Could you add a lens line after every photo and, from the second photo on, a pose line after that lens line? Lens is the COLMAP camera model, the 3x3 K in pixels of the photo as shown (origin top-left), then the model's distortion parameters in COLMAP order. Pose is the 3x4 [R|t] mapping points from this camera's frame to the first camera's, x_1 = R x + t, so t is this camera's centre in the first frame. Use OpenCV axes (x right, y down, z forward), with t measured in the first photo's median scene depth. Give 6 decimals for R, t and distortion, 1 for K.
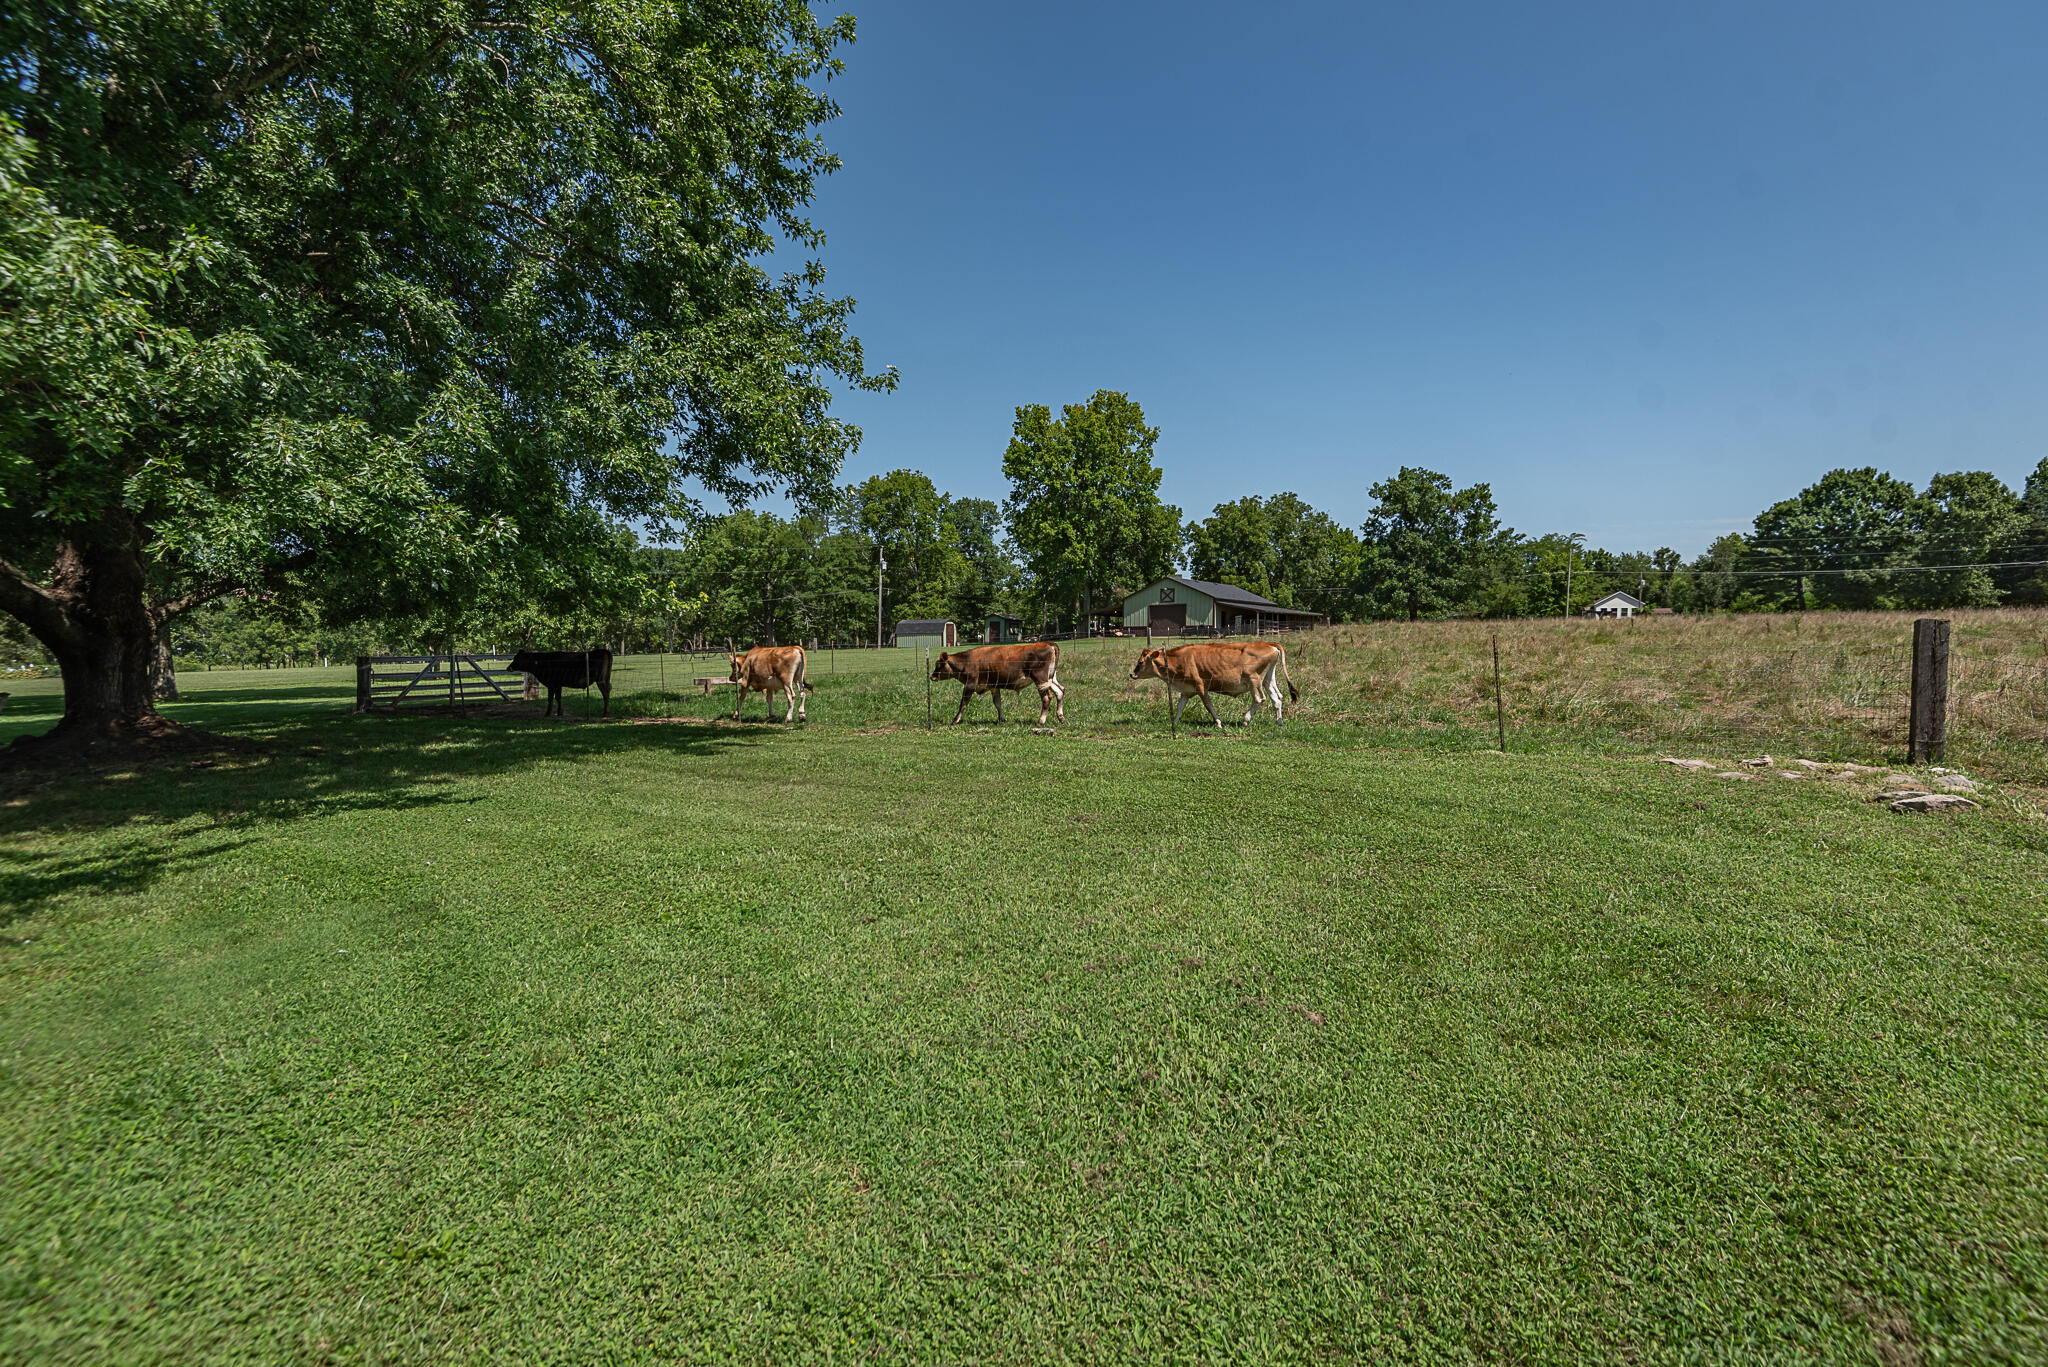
lens RADIAL K [[932.9, 0, 1012.3], [0, 932.9, 693.5], [0, 0, 1]] dist [0.018218, -0.014718]
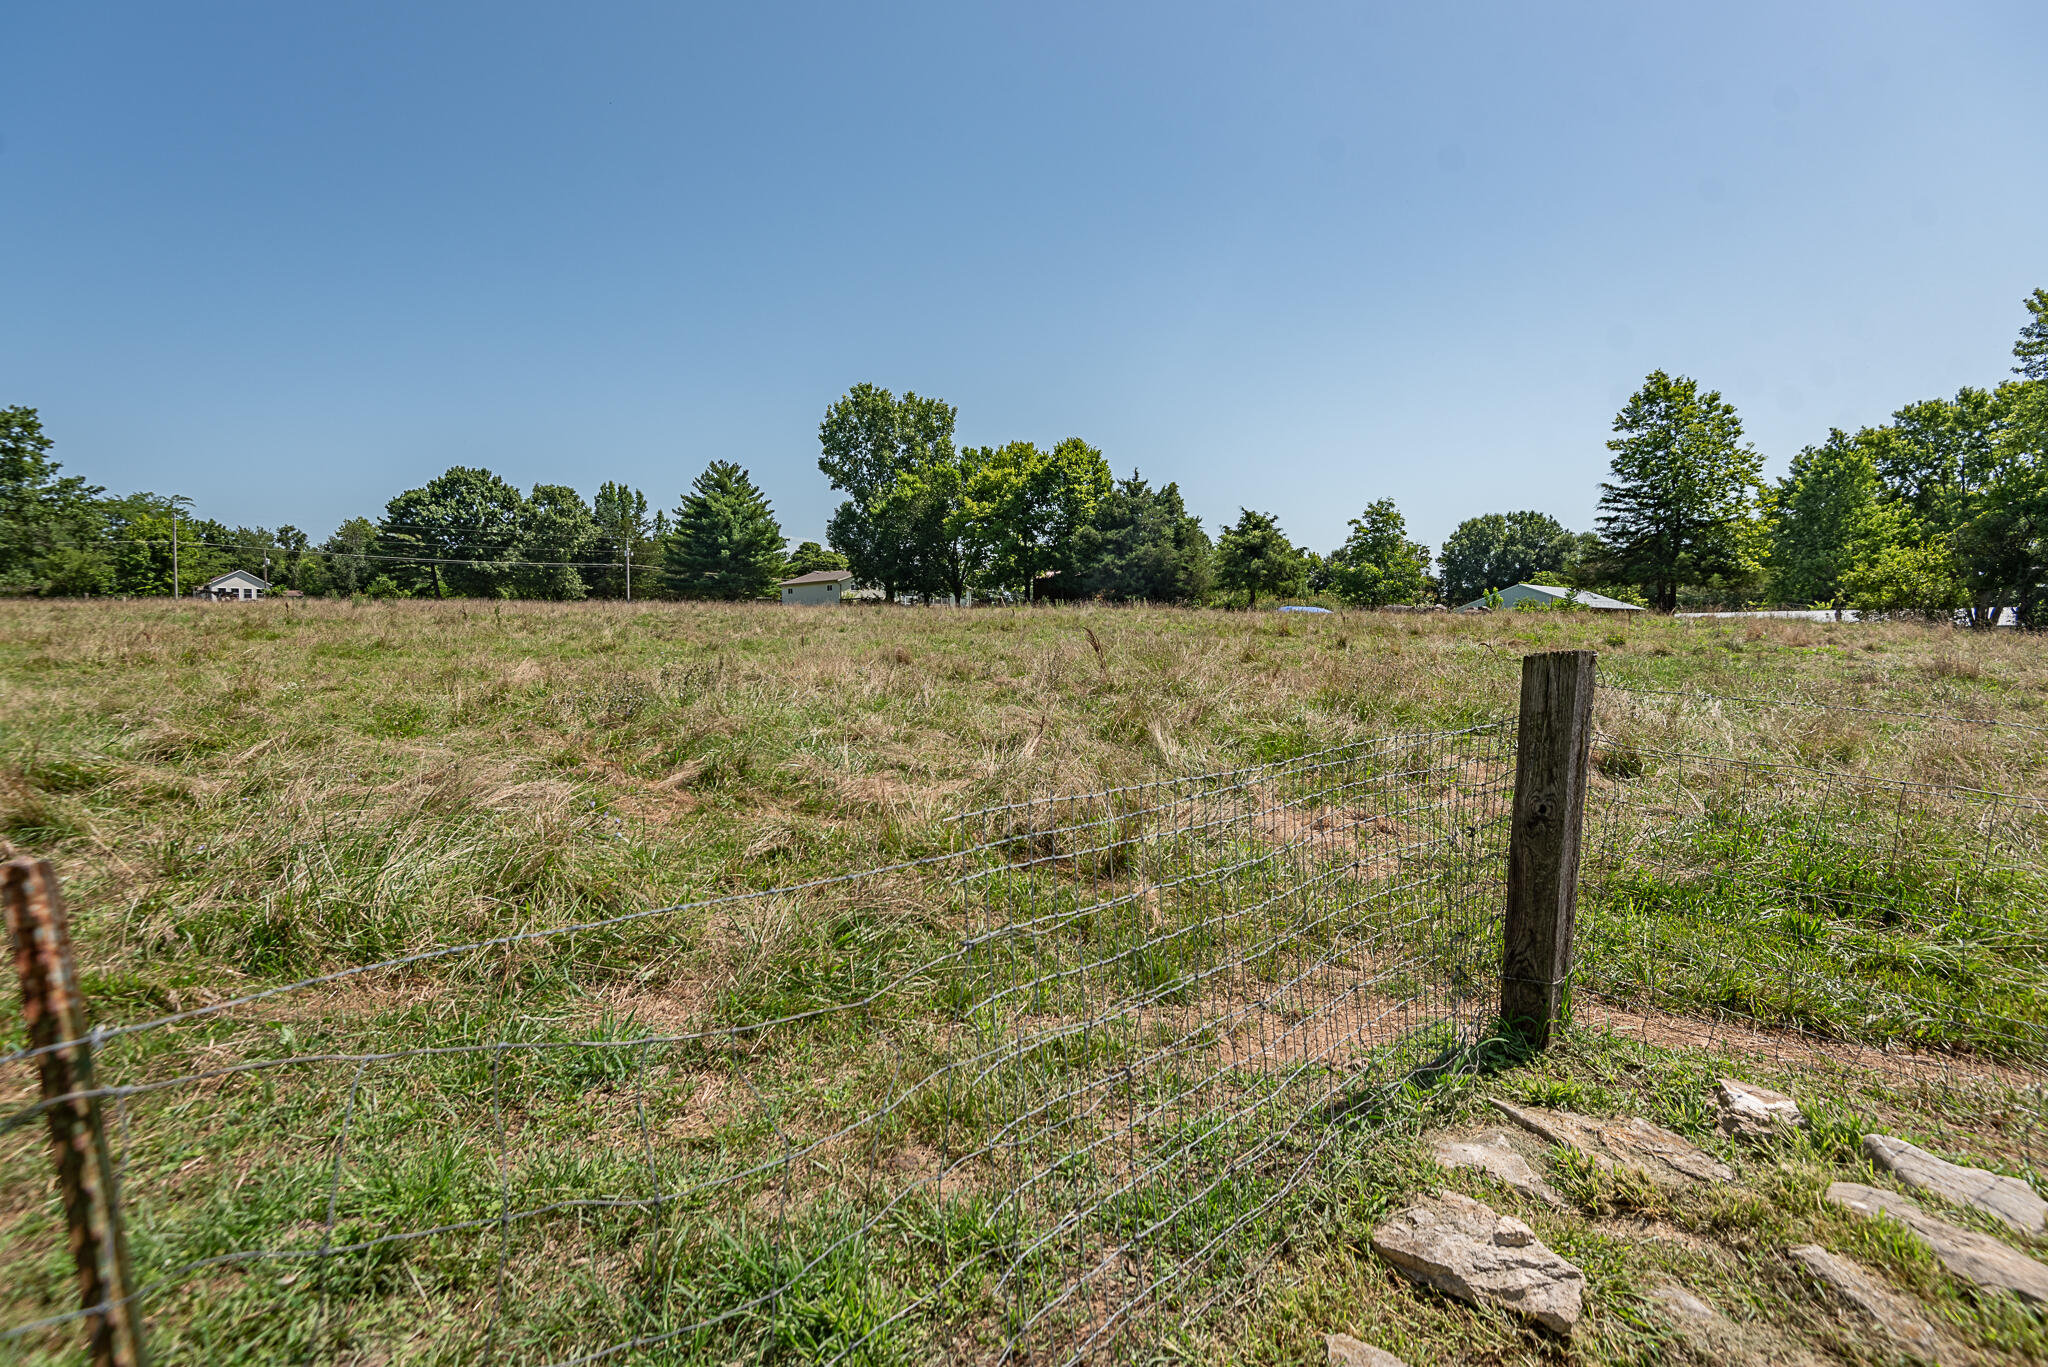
lens RADIAL K [[932.9, 0, 1039.9], [0, 932.9, 687.7], [0, 0, 1]] dist [0.018218, -0.014718]
pose [[0.287395, -0.063882, 0.955679, 0.036871], [0.053522, 0.997285, 0.050568, -0.006678], [-0.956315, 0.036617, 0.290034, 0.072326]]
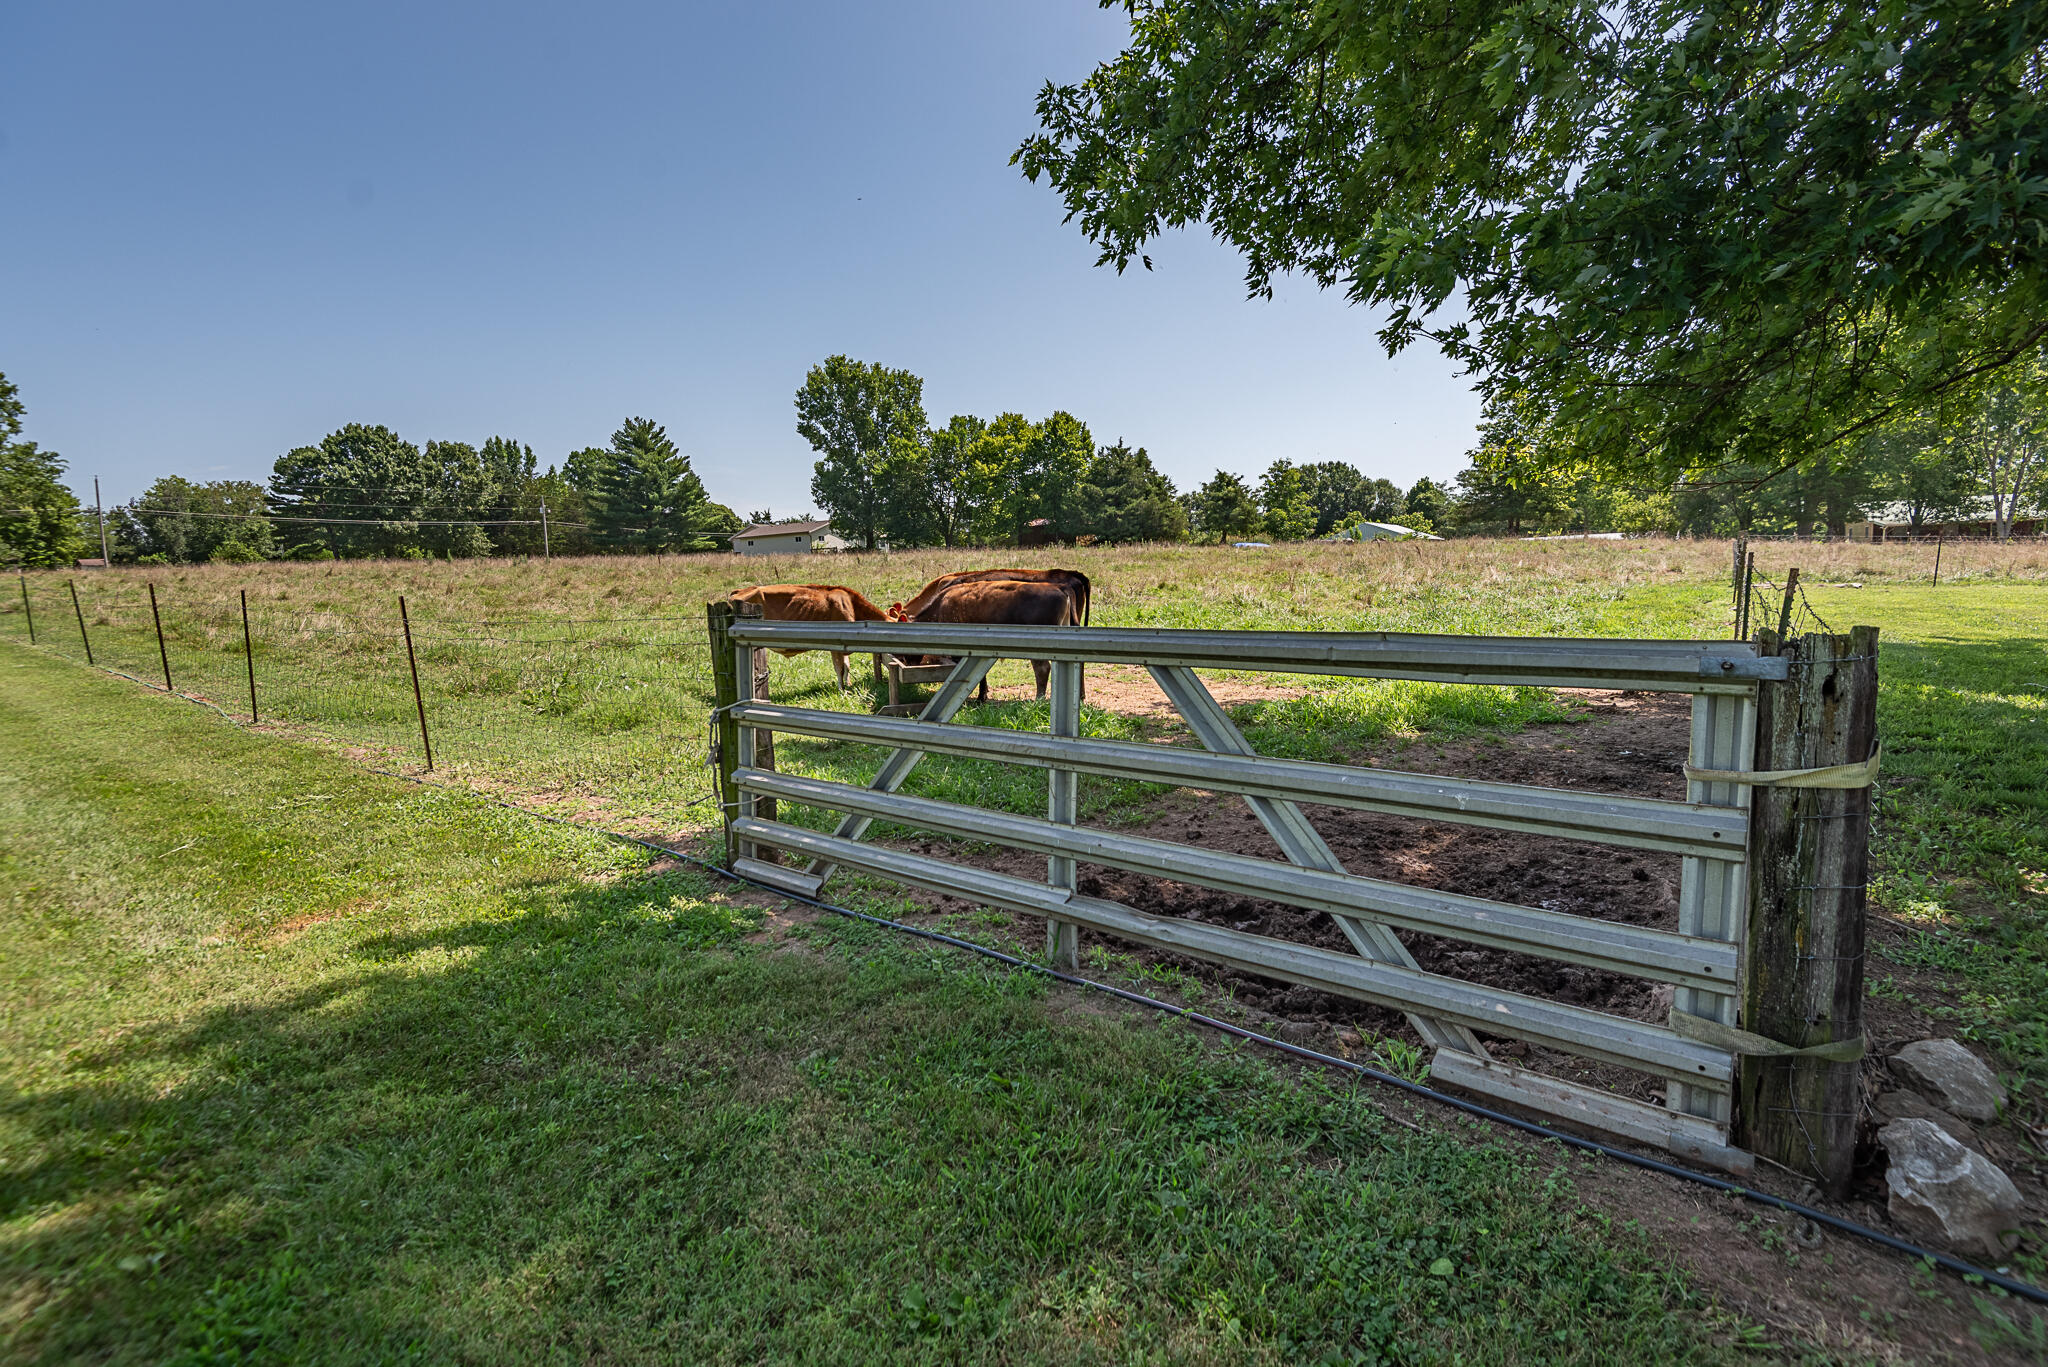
lens RADIAL K [[932.9, 0, 1030.6], [0, 932.9, 692.7], [0, 0, 1]] dist [0.018218, -0.014718]
pose [[0.064520, -0.134932, 0.988752, -0.152515], [0.089122, 0.987636, 0.128964, -0.011569], [-0.993929, 0.079799, 0.075747, 0.211122]]
